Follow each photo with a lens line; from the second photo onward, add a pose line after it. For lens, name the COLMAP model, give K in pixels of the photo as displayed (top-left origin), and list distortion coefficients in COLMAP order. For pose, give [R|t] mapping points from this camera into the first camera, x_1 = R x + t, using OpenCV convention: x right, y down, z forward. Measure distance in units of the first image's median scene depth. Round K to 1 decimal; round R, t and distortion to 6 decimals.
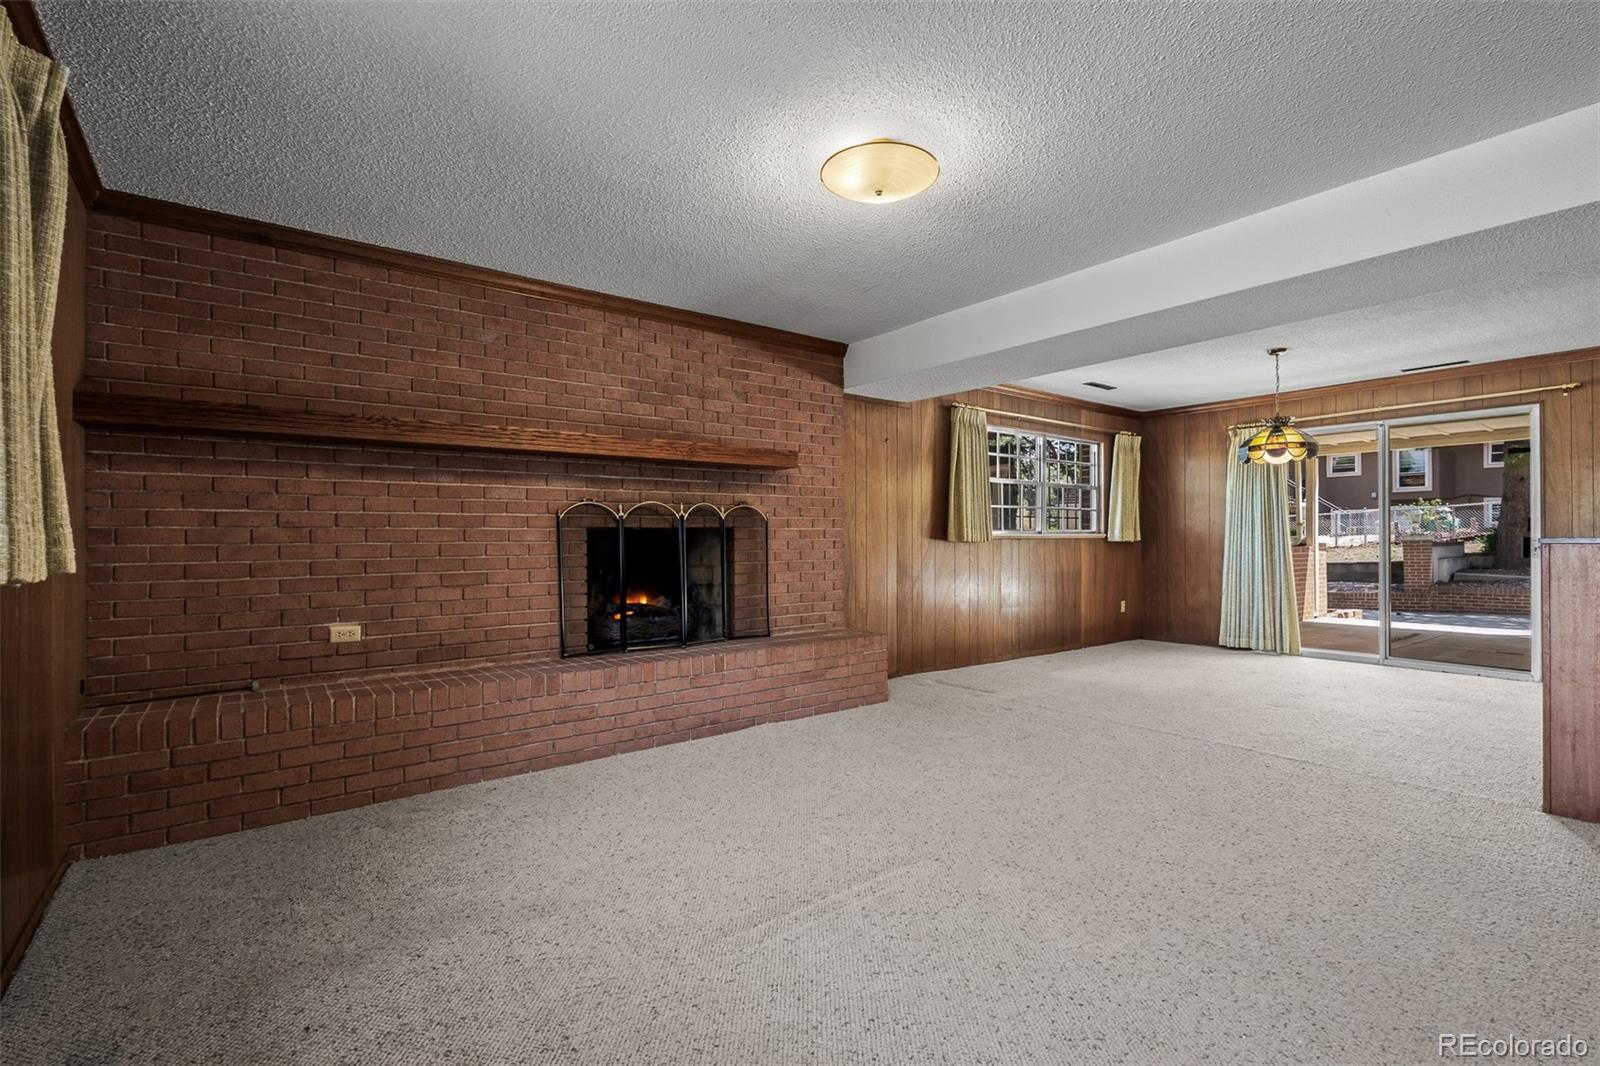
lens RADIAL K [[717.1, 0, 798.9], [0, 717.1, 537.4], [0, 0, 1]] dist [-0.007523, 0.002037]
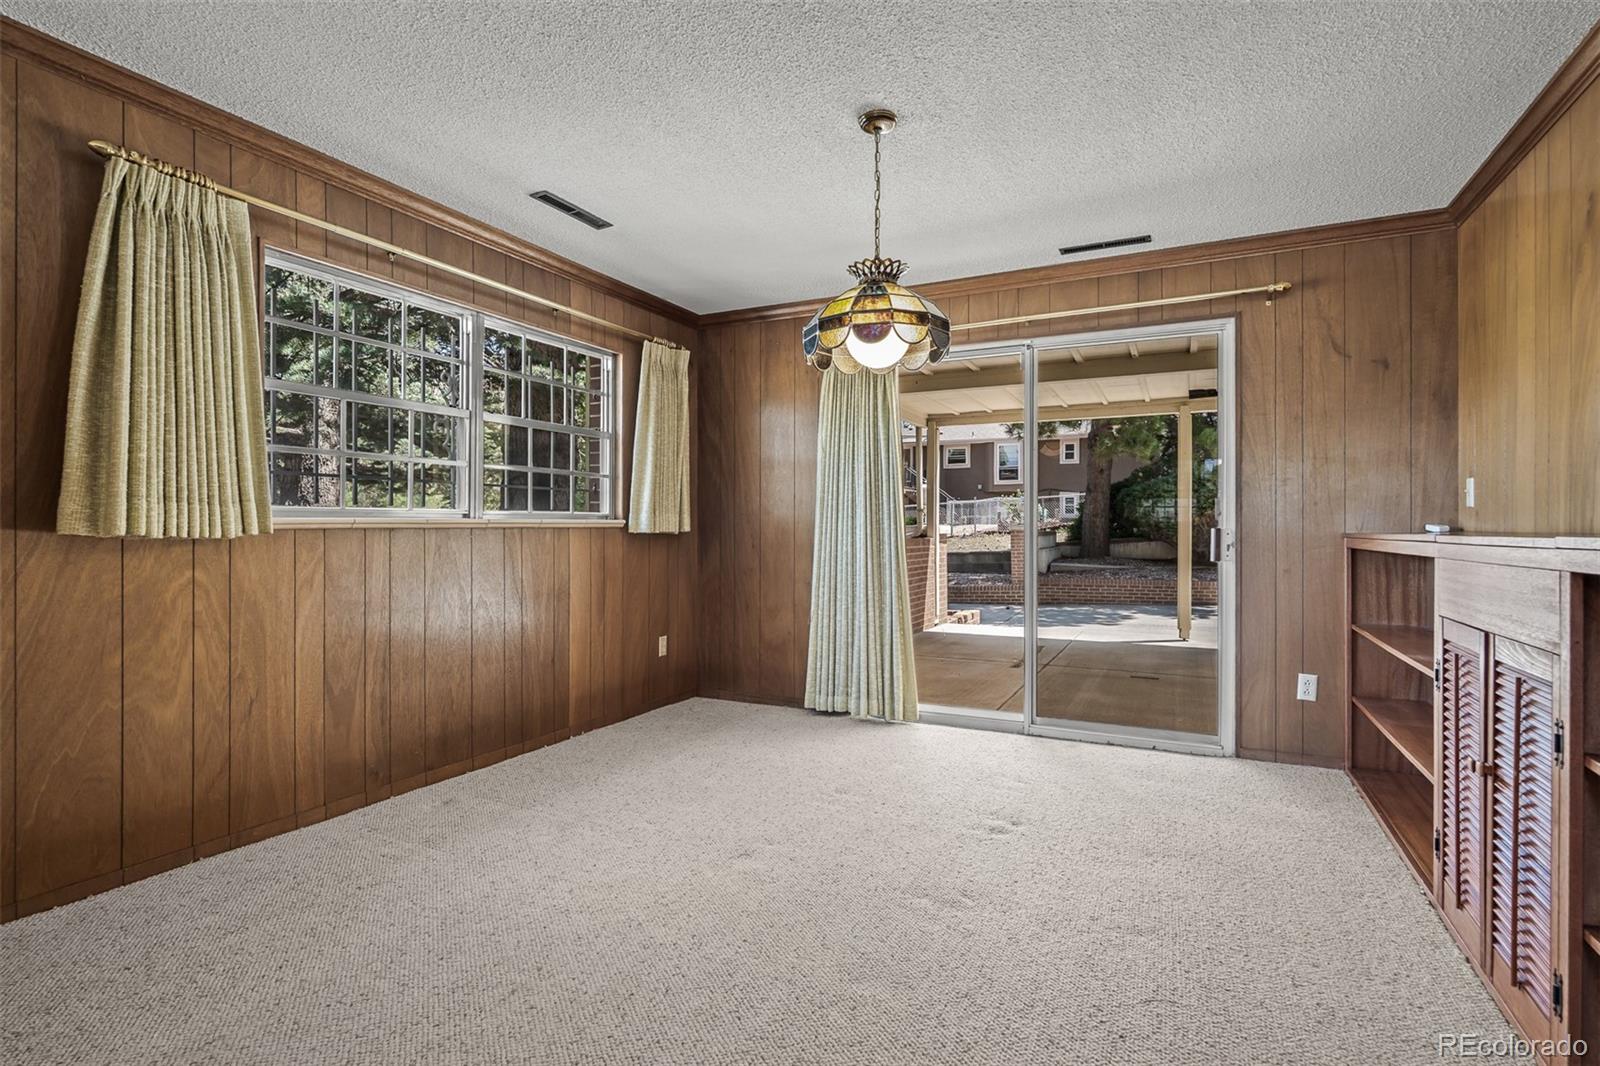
lens RADIAL K [[775.1, 0, 803.9], [0, 775.1, 530.4], [0, 0, 1]] dist [-0.008839, 0.001690]
pose [[0.896190, 0.001732, 0.443667, 0.319756], [-0.004937, 0.999969, 0.006070, -0.000913], [-0.443643, -0.007631, 0.896171, 0.450899]]
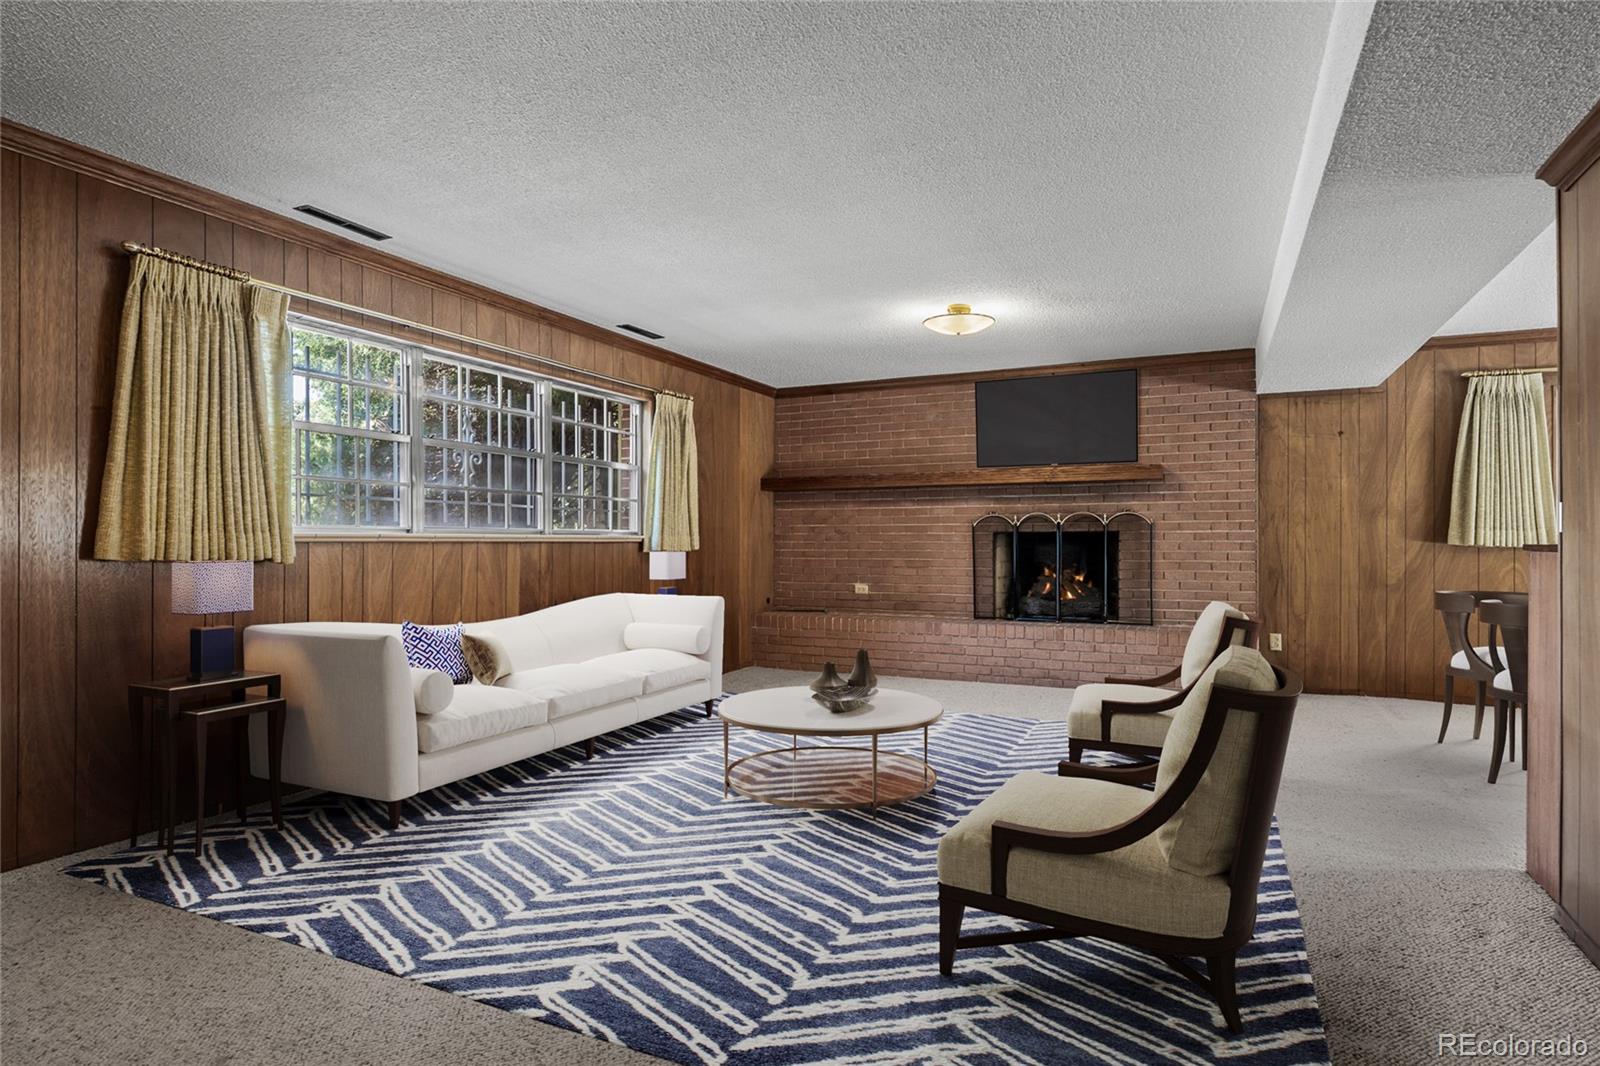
lens RADIAL K [[849.3, 0, 804.7], [0, 849.3, 538.8], [0, 0, 1]] dist [0.002545, -0.000058]
pose [[0.462076, 0.002189, -0.886838, 0.640018], [-0.003377, 0.999994, 0.000709, 0.000091], [0.886834, 0.002667, 0.462080, -0.084802]]
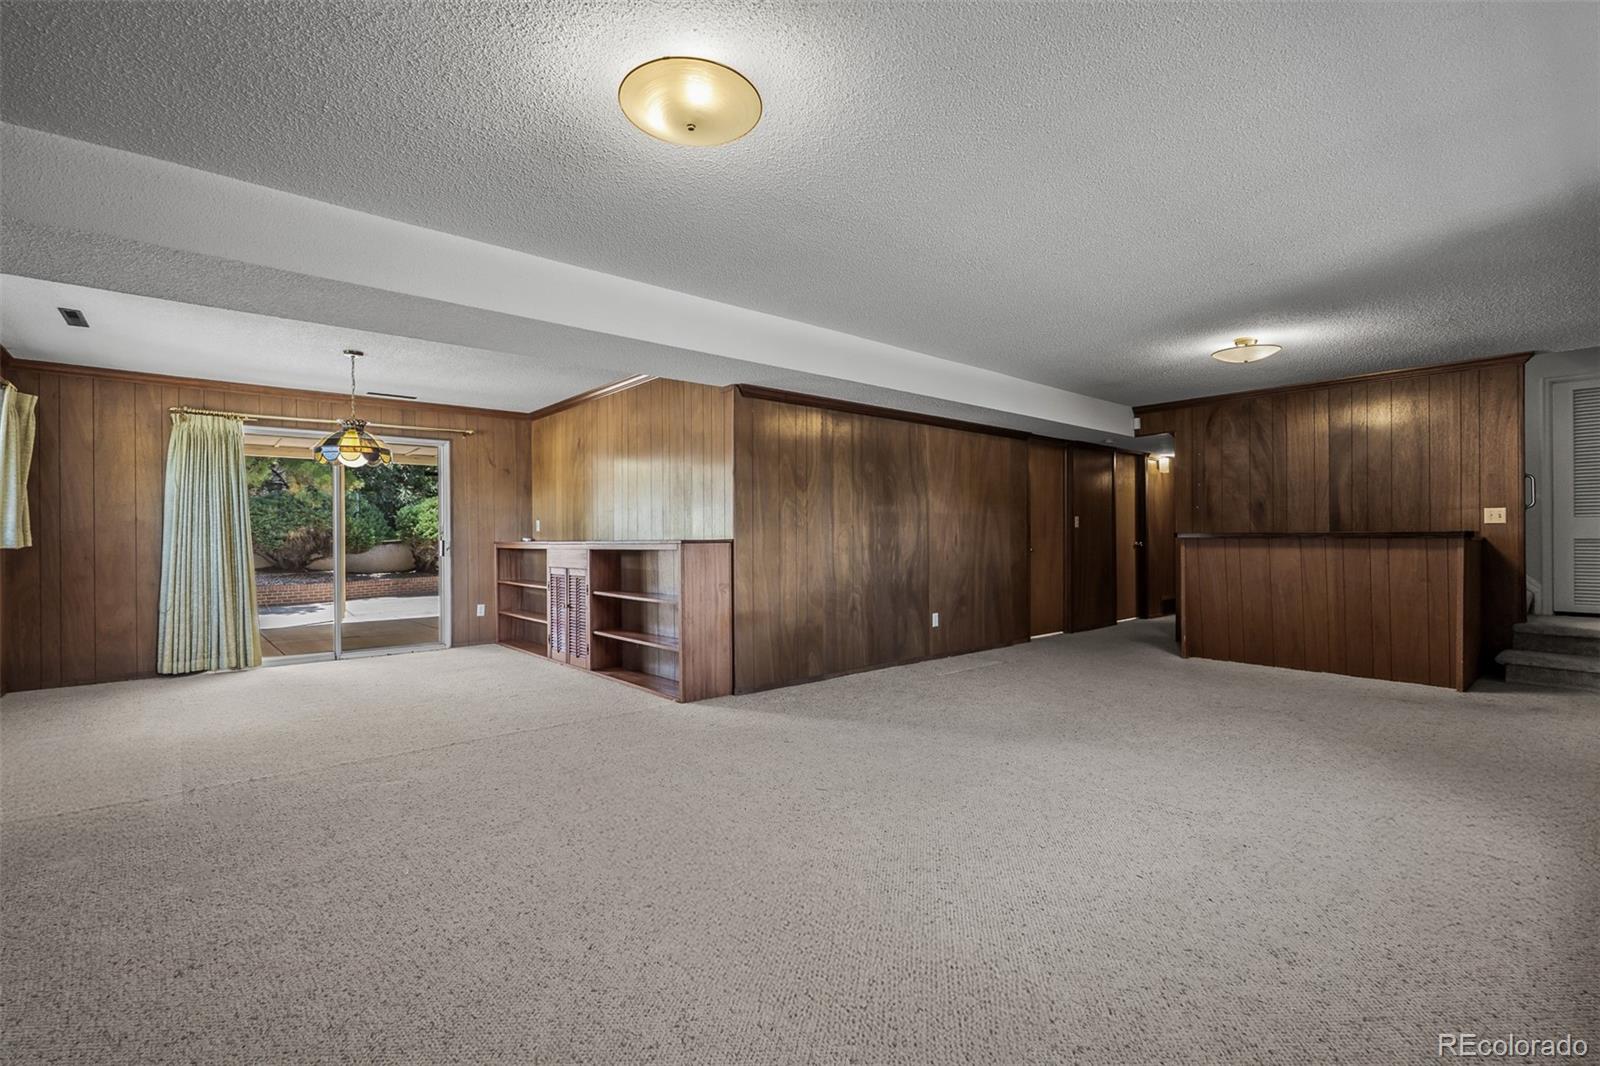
lens RADIAL K [[717.1, 0, 786.6], [0, 717.1, 533.6], [0, 0, 1]] dist [-0.007523, 0.002037]
pose [[-0.050448, 0.008518, 0.998690, -0.274731], [0.004370, 0.999956, -0.008308, 0.000605], [-0.998717, 0.003945, -0.050483, 0.353176]]
